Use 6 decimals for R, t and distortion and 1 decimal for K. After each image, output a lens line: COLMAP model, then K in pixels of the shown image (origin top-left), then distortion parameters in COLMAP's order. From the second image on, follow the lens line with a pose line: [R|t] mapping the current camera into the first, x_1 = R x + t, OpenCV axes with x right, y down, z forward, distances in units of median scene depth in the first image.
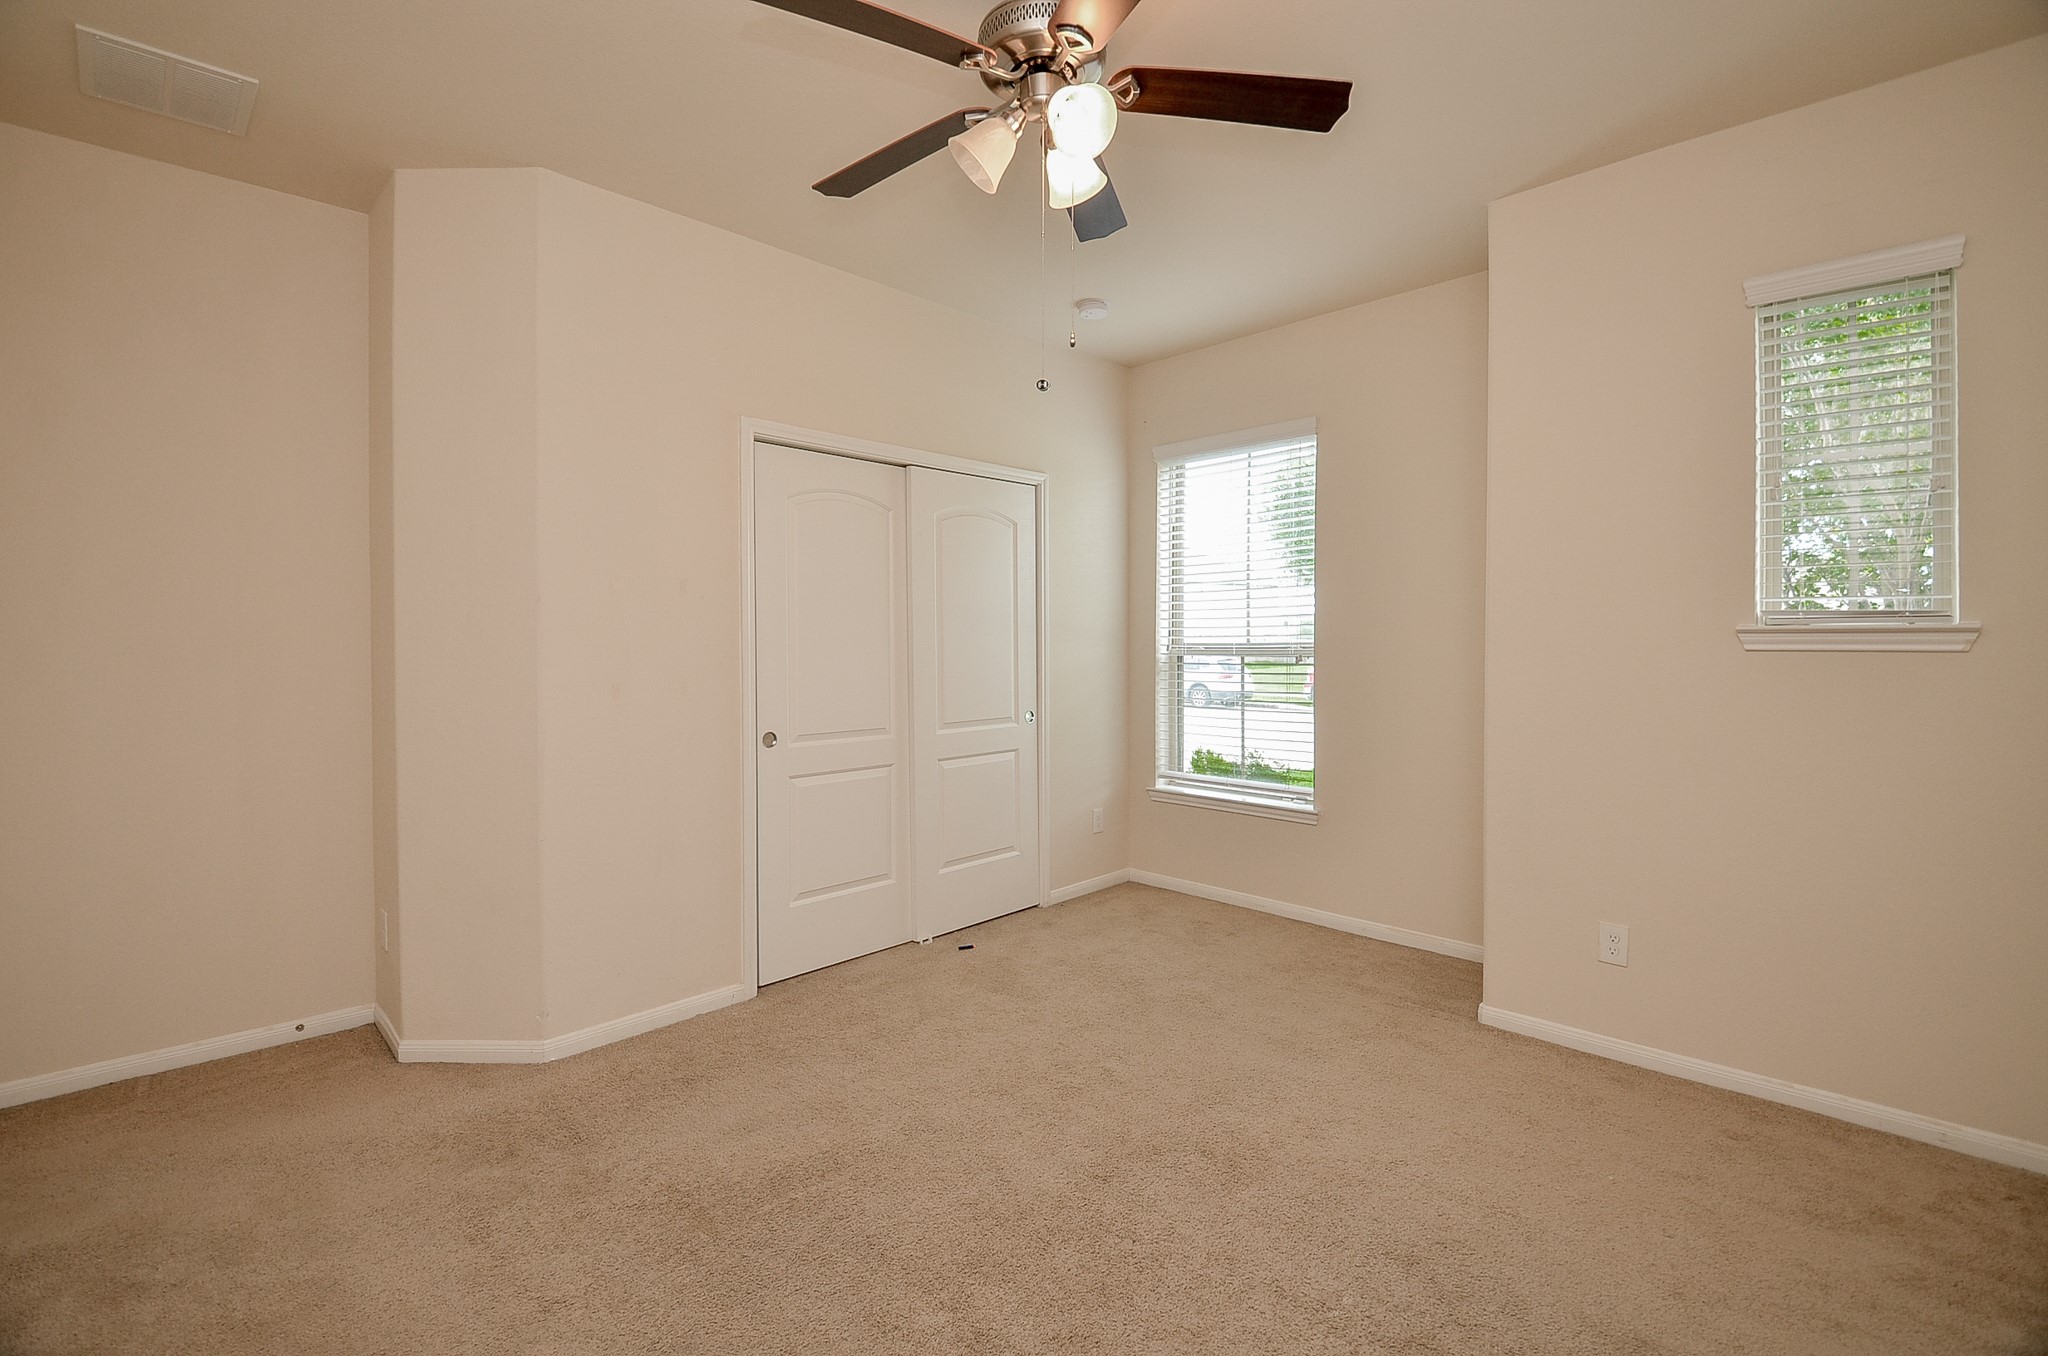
lens RADIAL K [[925.0, 0, 1027.1], [0, 925.0, 658.4], [0, 0, 1]] dist [0.000337, -0.013413]
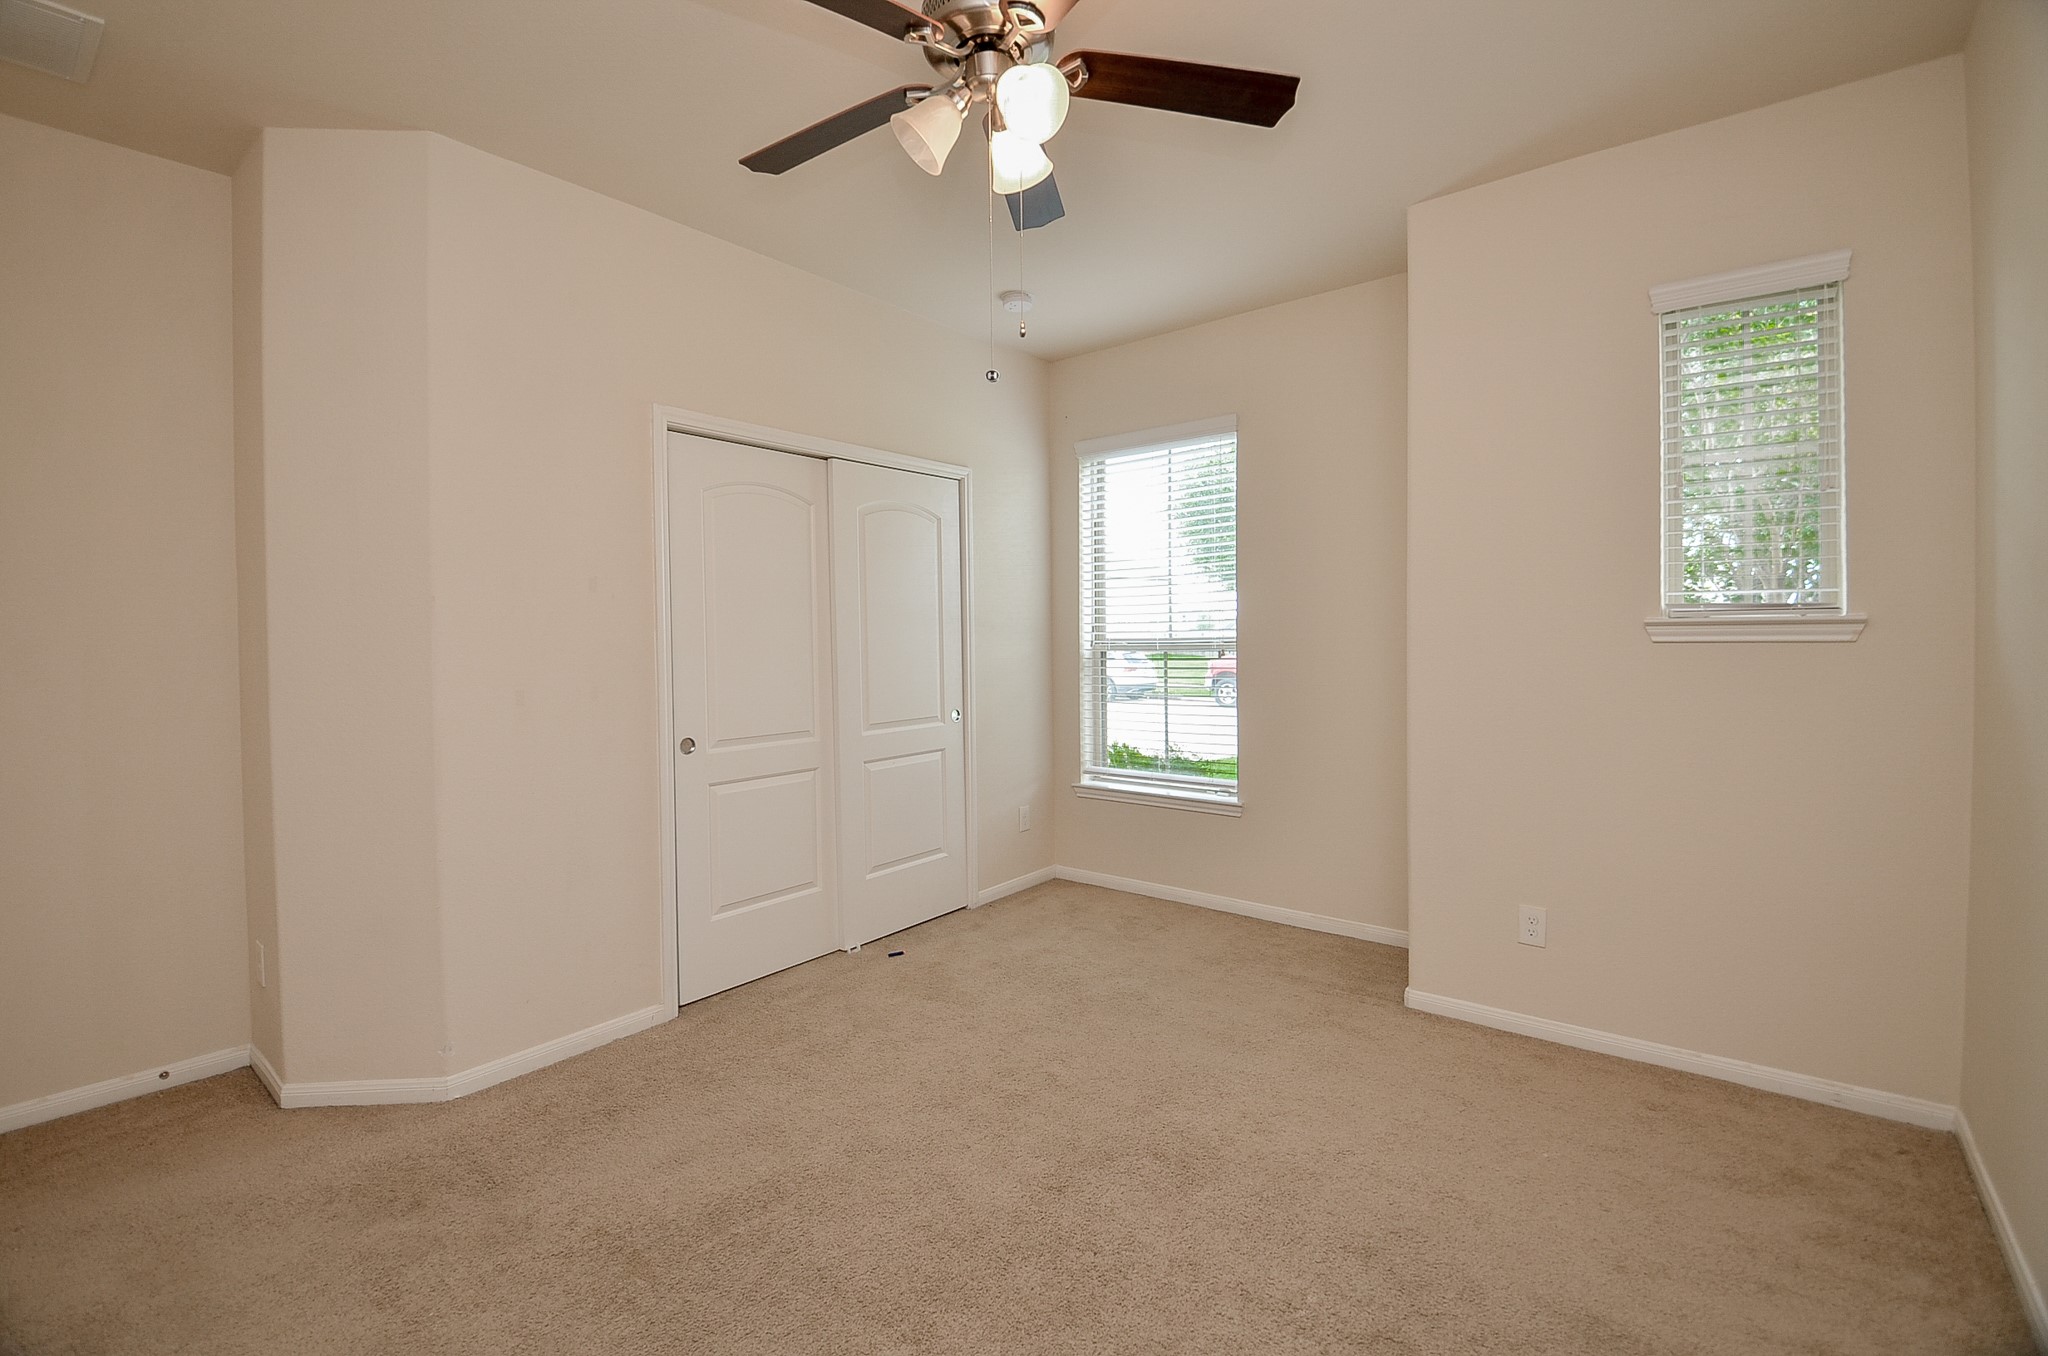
lens RADIAL K [[923.0, 0, 1021.6], [0, 923.0, 656.6], [0, 0, 1]] dist [0.002119, -0.016114]
pose [[0.994913, -0.012037, 0.100012, -0.040548], [0.011602, 0.999921, 0.004938, -0.005779], [-0.100063, -0.003753, 0.994974, 0.029426]]
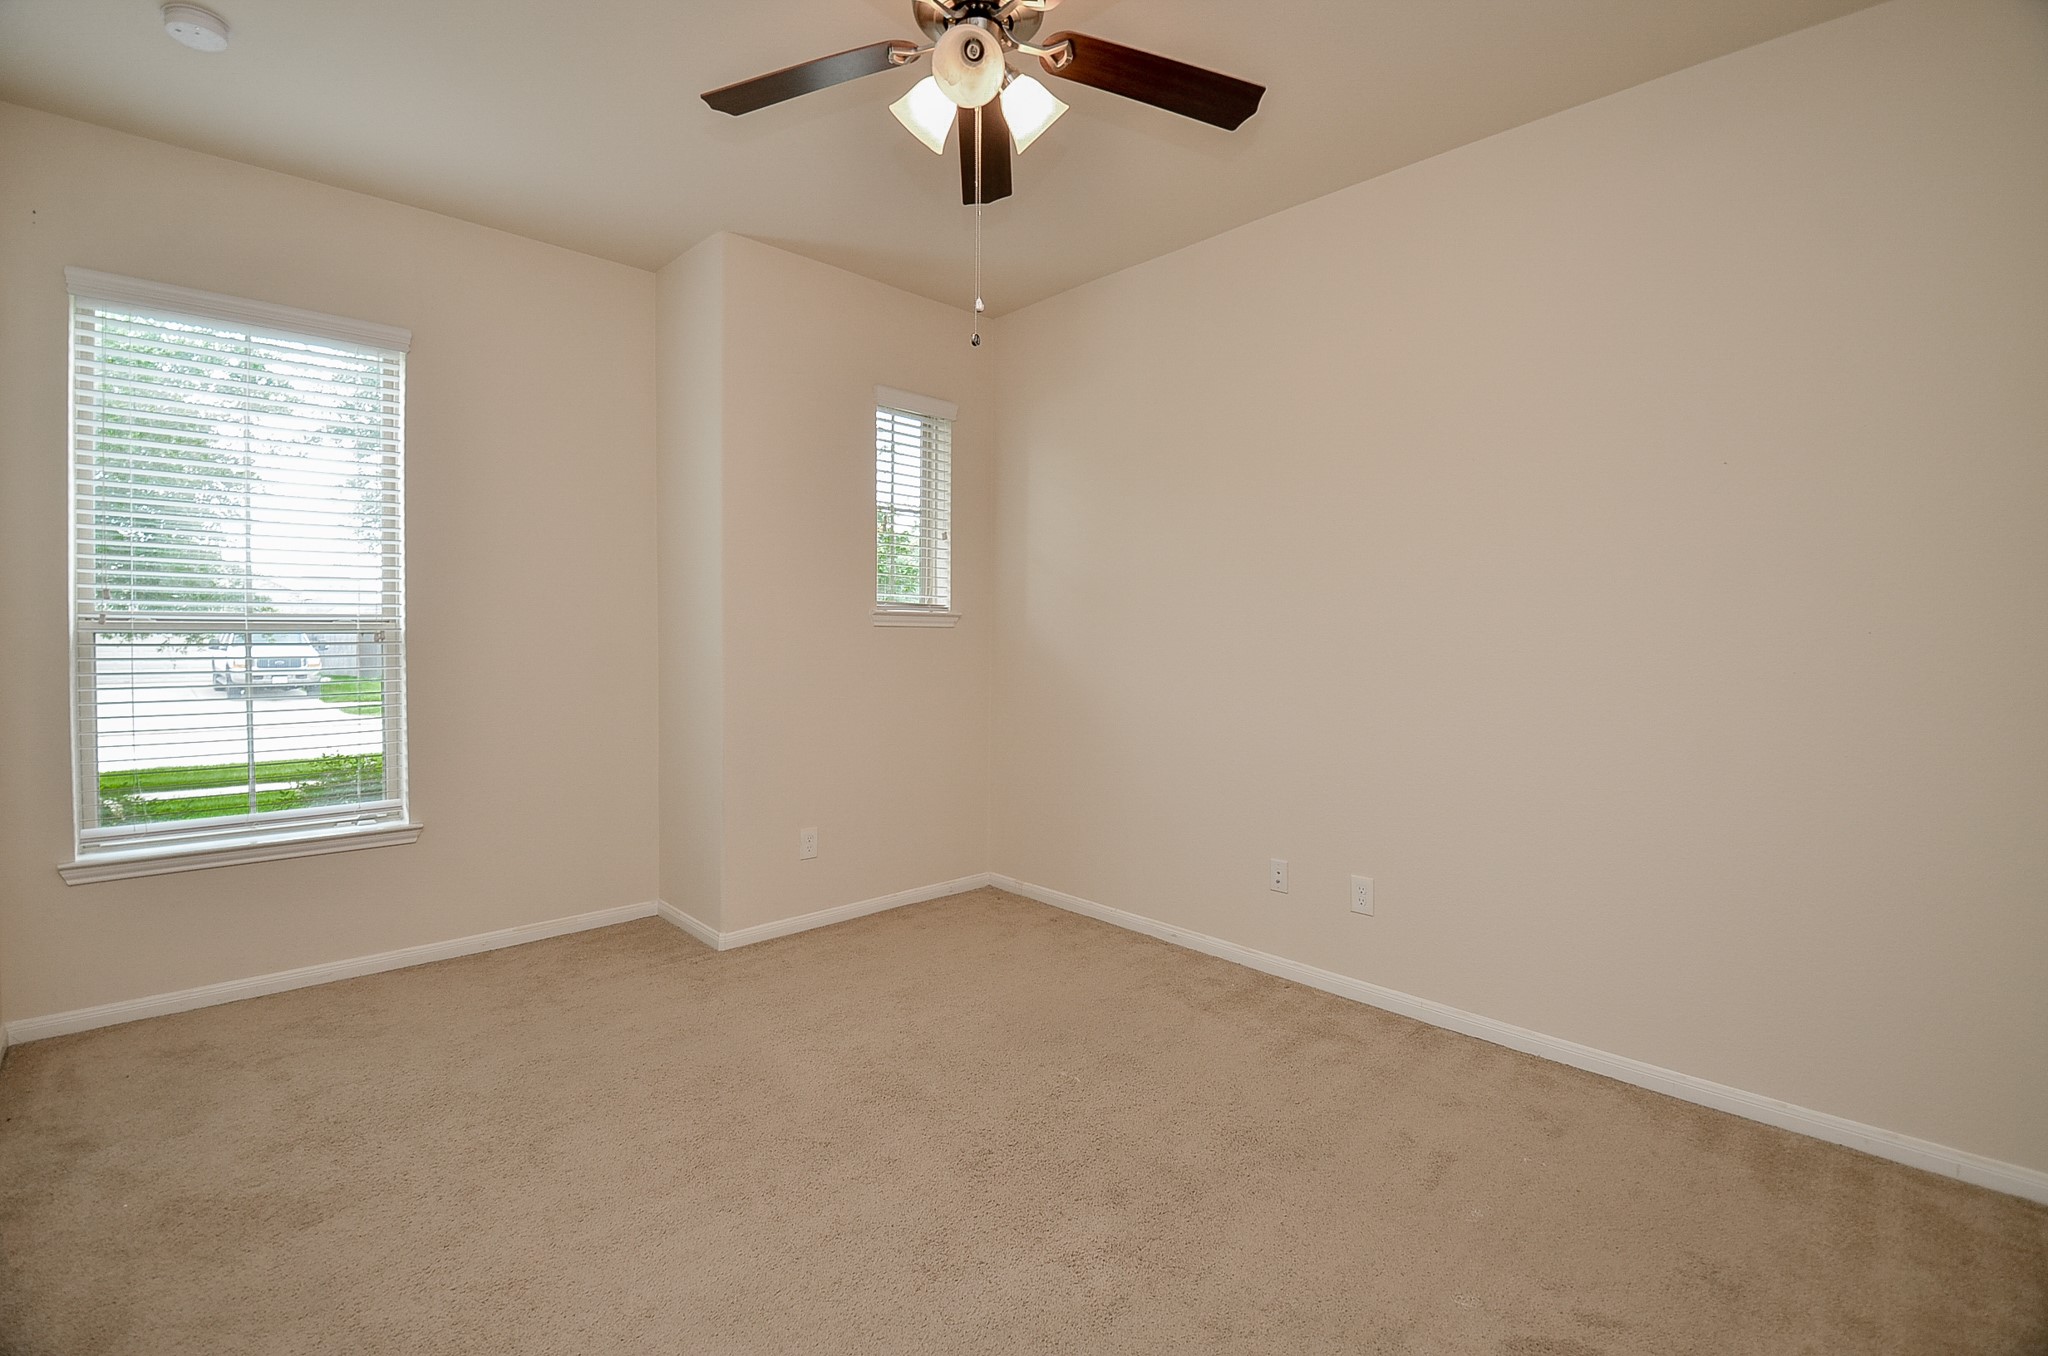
lens RADIAL K [[897.5, 0, 1024.8], [0, 897.5, 662.8], [0, 0, 1]] dist [-0.026582, -0.001361]
pose [[0.006092, -0.022154, 0.999736, -0.727210], [0.016134, 0.999627, 0.022054, 0.026462], [-0.999851, 0.015996, 0.006448, 0.749997]]
